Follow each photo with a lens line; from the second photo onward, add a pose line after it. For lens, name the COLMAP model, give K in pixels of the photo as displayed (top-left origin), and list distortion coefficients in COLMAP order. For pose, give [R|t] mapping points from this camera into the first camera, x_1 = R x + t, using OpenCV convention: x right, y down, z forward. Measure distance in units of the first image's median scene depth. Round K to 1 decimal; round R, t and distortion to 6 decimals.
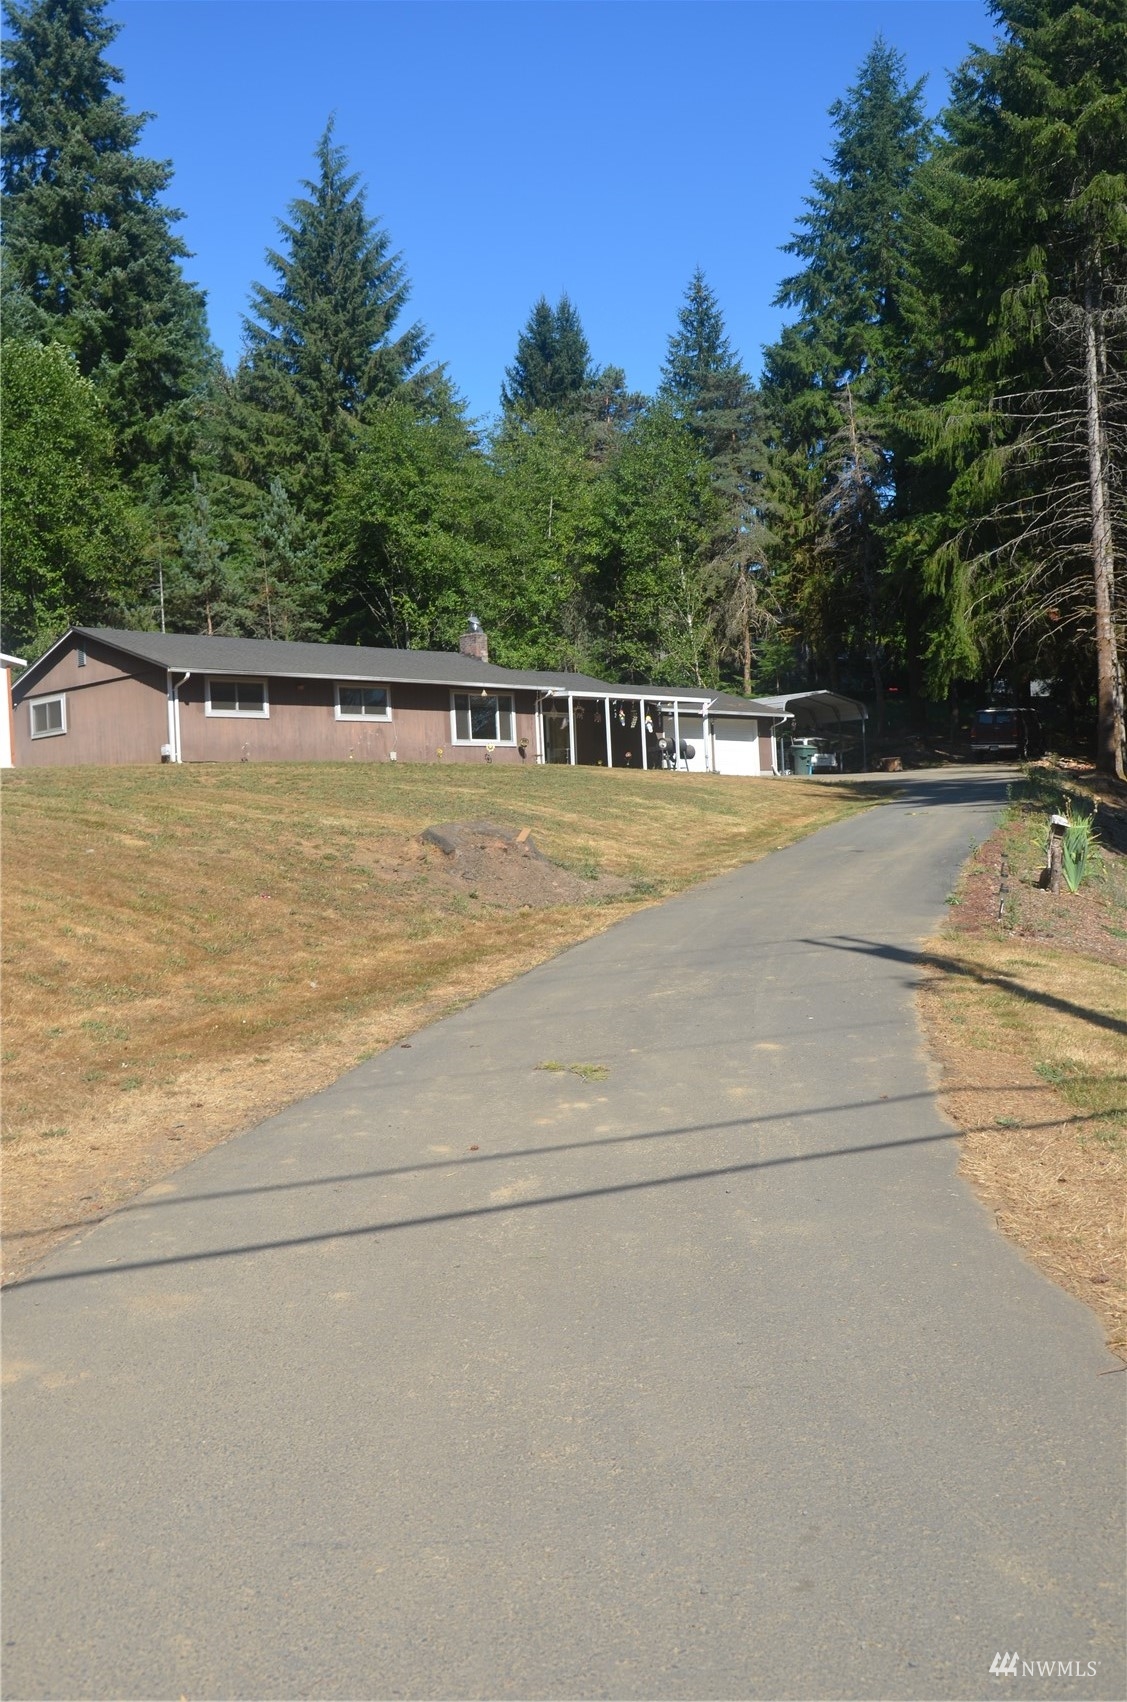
lens RADIAL K [[1663.3, 0, 563.5], [0, 1663.3, 851.0], [0, 0, 1]] dist [-0.076840, 0.259634]
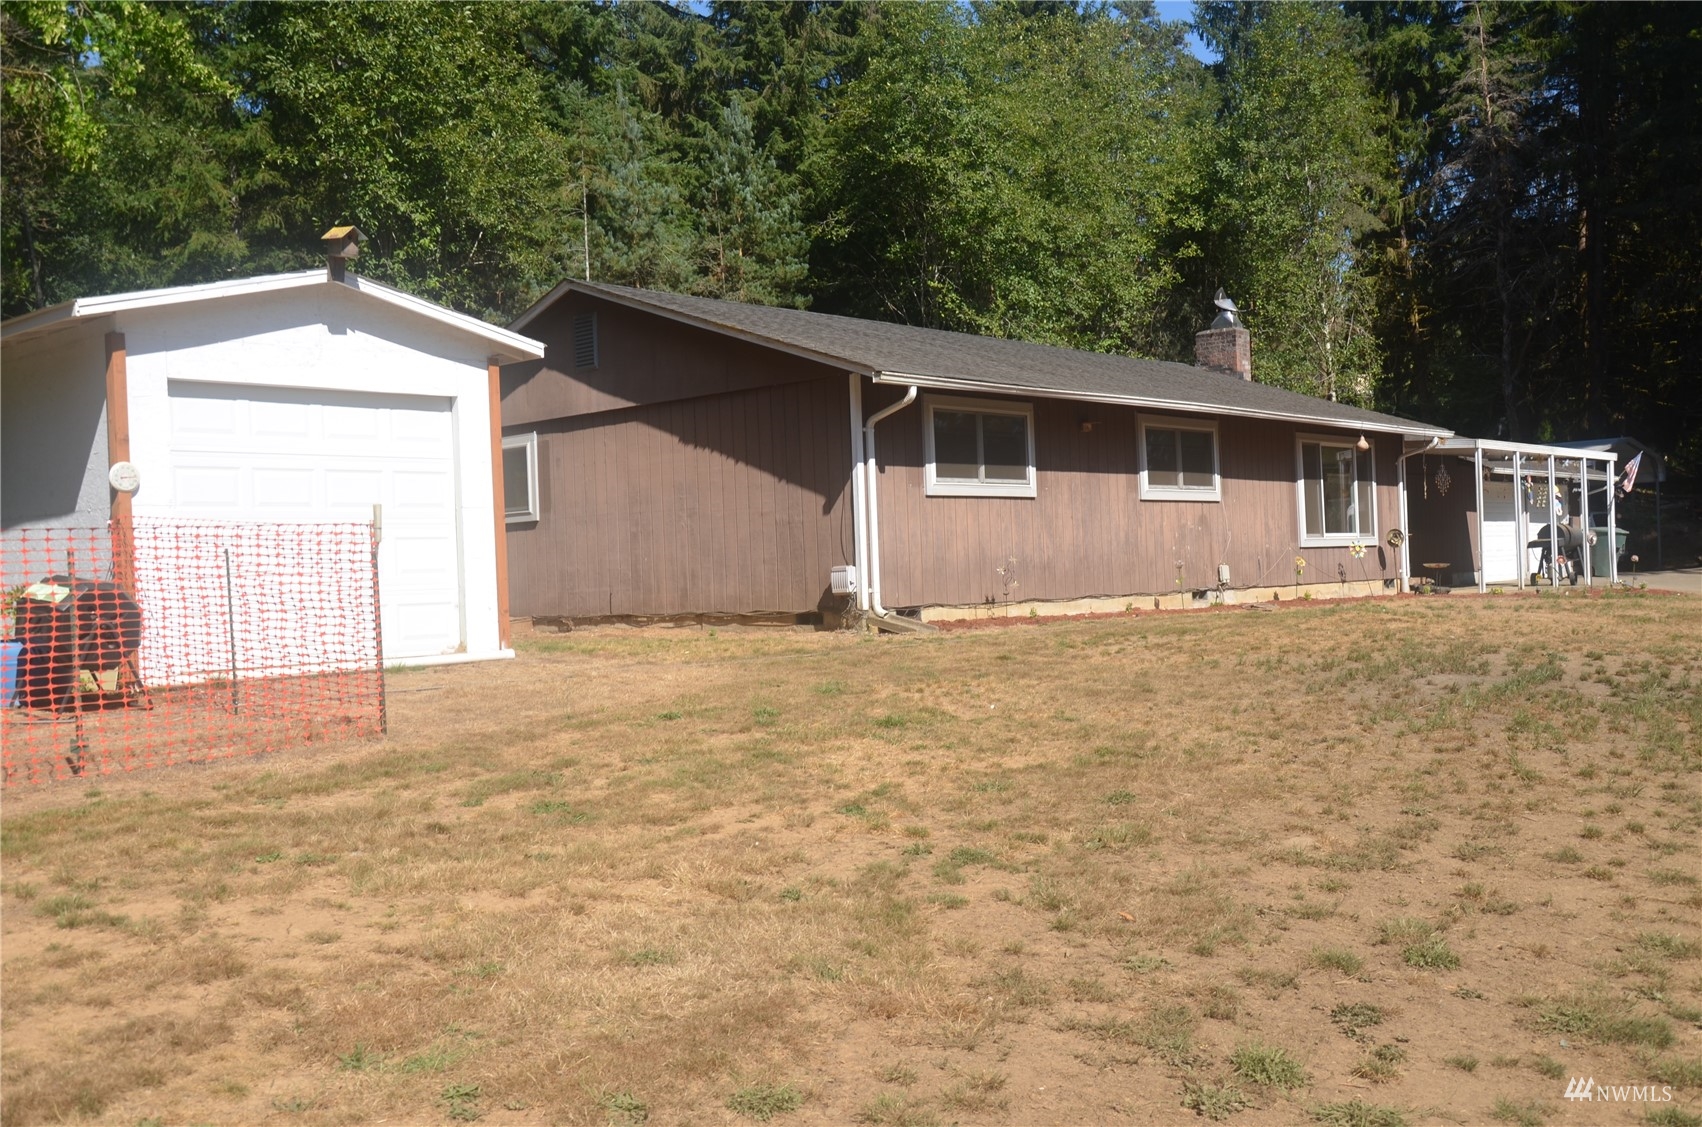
lens RADIAL K [[1576.7, 0, 851.0], [0, 1576.7, 563.5], [0, 0, 1]] dist [-0.003228, 0.003622]
pose [[0.998594, 0.008659, 0.052307, -0.204177], [-0.008269, 0.999936, -0.007677, -0.049015], [-0.052370, 0.007234, 0.998602, 0.489513]]
